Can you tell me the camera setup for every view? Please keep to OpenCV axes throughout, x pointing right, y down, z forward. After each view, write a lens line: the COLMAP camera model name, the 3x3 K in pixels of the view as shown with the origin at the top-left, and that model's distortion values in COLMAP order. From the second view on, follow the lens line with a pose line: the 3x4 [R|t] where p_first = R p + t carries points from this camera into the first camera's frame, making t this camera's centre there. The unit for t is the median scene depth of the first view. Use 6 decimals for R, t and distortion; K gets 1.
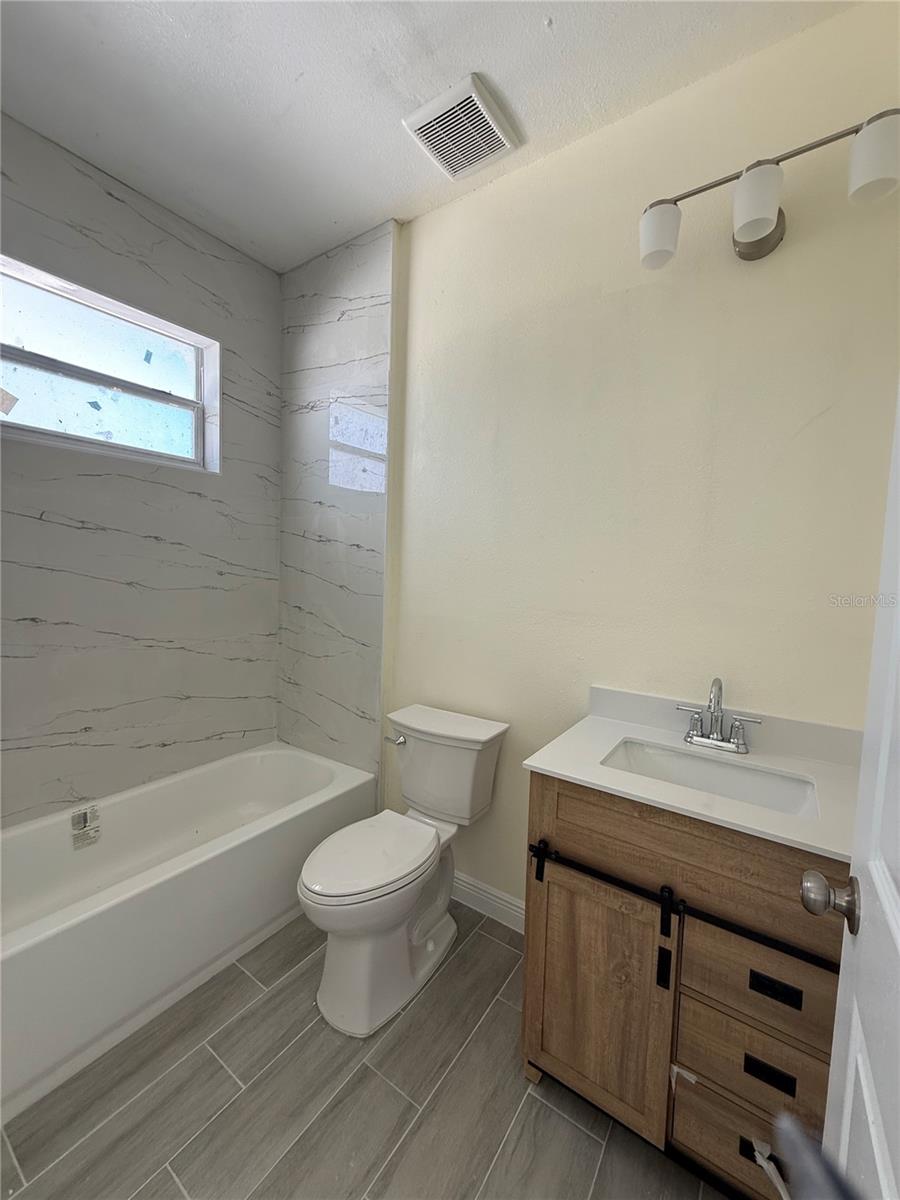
lens RADIAL K [[479.3, 0, 430.2], [0, 479.3, 592.3], [0, 0, 1]] dist [0.002016, 0.000095]
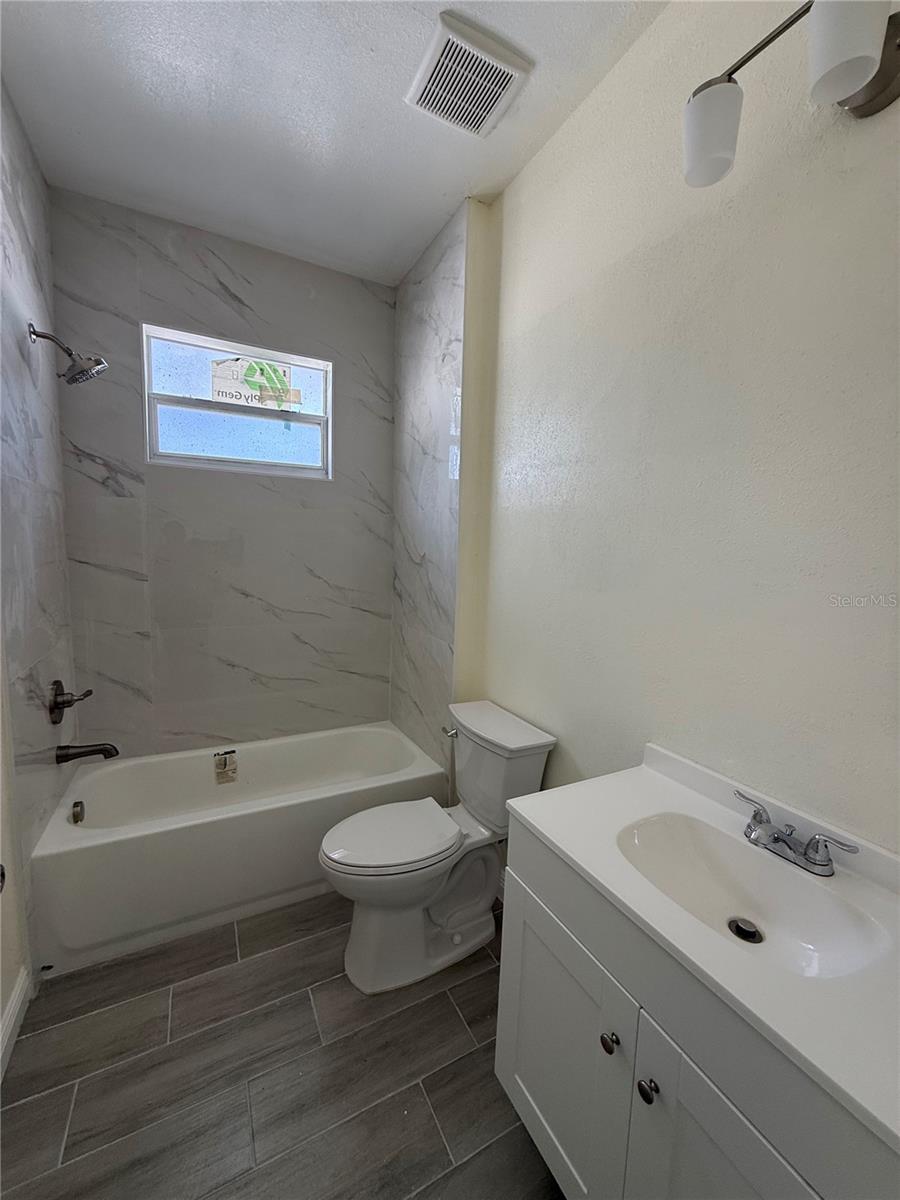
lens RADIAL K [[476.4, 0, 450.0], [0, 476.4, 600.0], [0, 0, 1]] dist [-0.002164, -0.000110]
pose [[0.903104, 0.022896, -0.428811, 0.354692], [-0.012231, 0.999544, 0.027611, 0.001676], [0.429248, -0.019691, 0.902972, 0.120830]]
